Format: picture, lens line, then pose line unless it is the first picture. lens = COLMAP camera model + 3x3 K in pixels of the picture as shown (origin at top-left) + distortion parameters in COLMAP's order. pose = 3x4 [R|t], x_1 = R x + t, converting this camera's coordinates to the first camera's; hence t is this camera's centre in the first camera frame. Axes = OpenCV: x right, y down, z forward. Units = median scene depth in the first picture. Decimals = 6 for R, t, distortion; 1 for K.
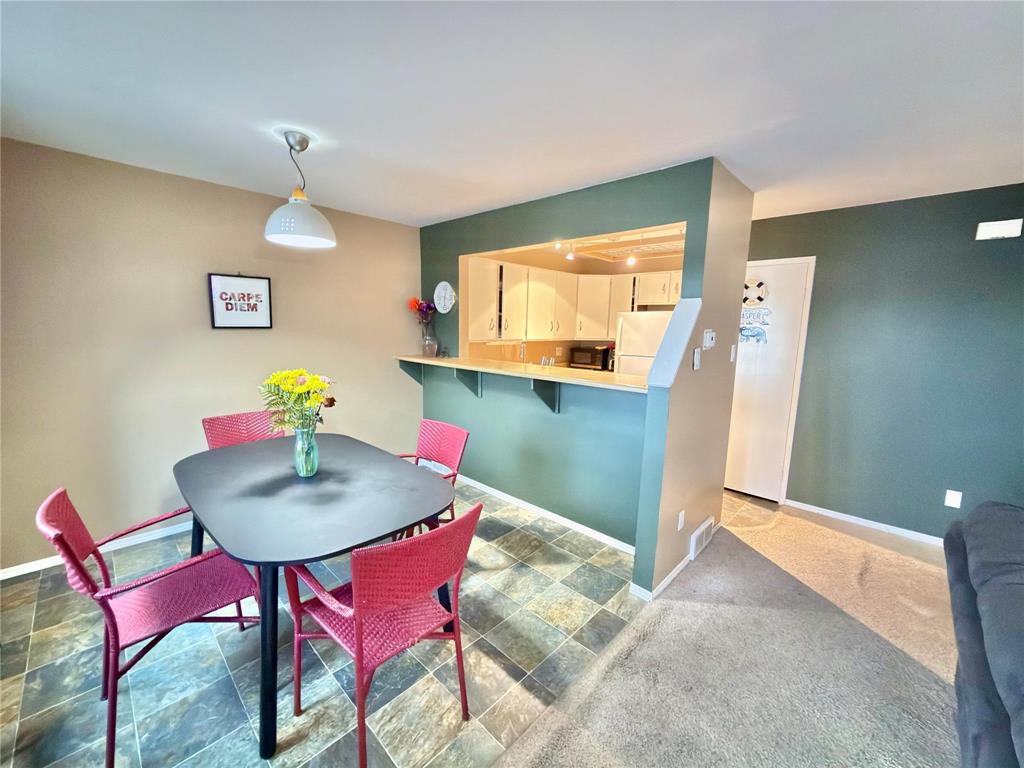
lens RADIAL K [[408.9, 0, 512.0], [0, 408.9, 384.0], [0, 0, 1]] dist [0.001765, 0.000026]
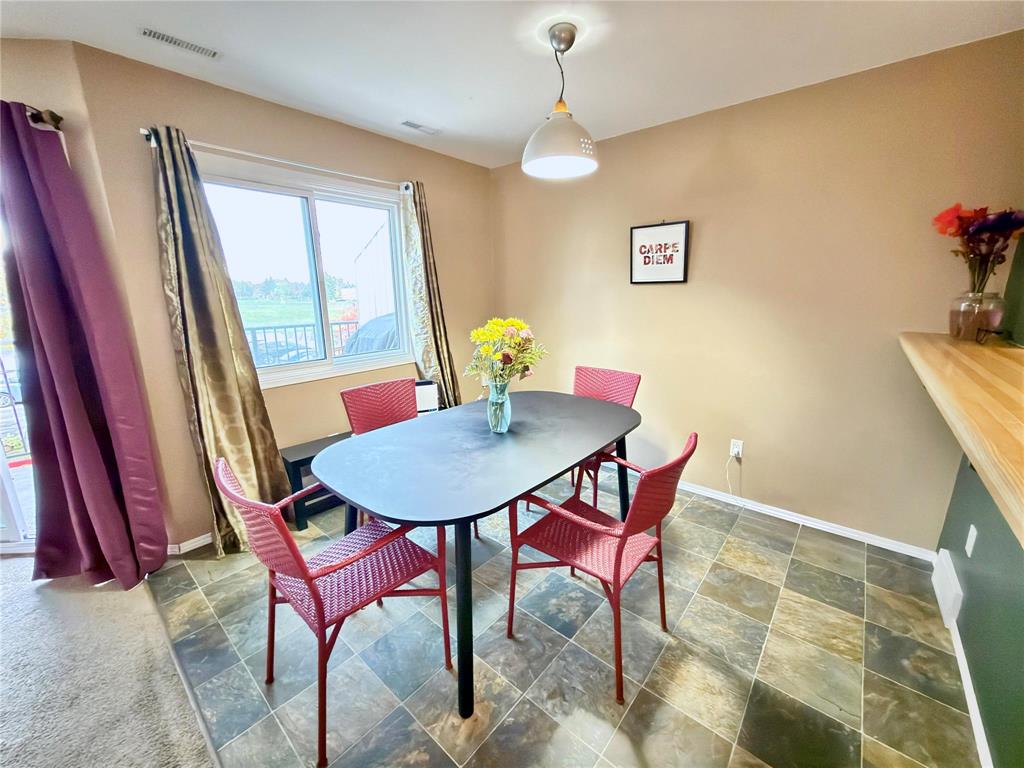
lens RADIAL K [[408.9, 0, 512.0], [0, 408.9, 384.0], [0, 0, 1]] dist [0.001765, 0.000026]
pose [[0.054091, 0.200743, -0.978149, 0.276289], [-0.139642, 0.971478, 0.191652, -0.046692], [0.988724, 0.126224, 0.080581, 0.634469]]
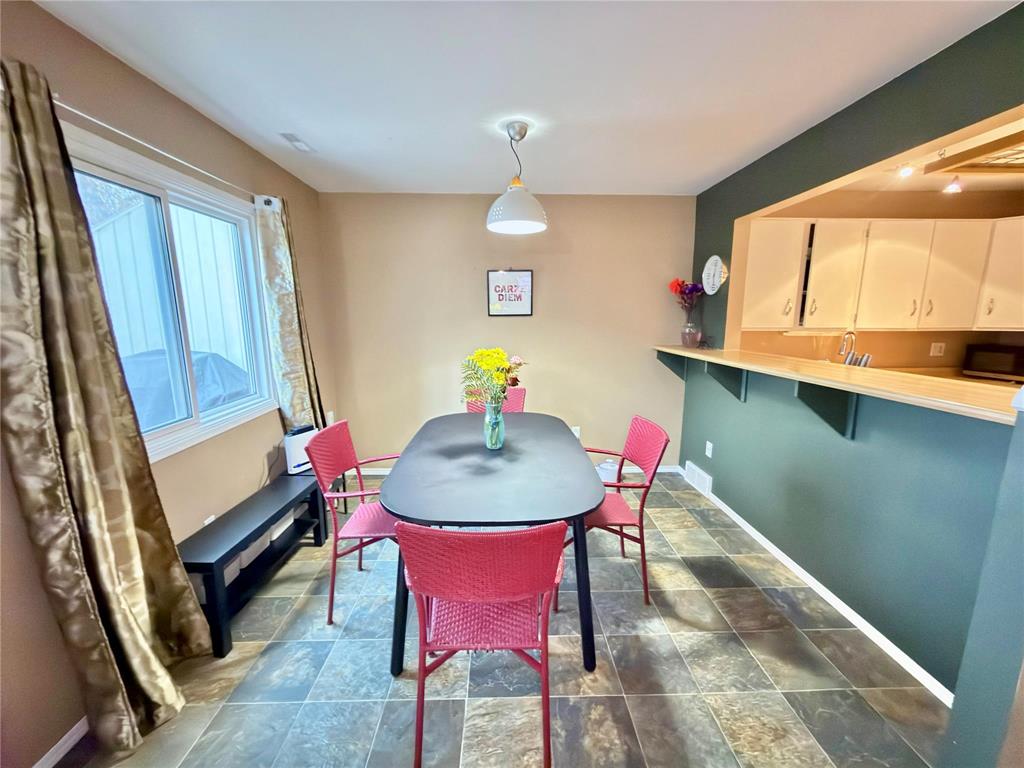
lens RADIAL K [[408.9, 0, 512.0], [0, 408.9, 384.0], [0, 0, 1]] dist [0.001765, 0.000026]
pose [[0.710472, 0.095510, -0.697214, 0.176752], [-0.087452, 0.995050, 0.047195, 0.001502], [0.698270, 0.027442, 0.715308, 0.178710]]
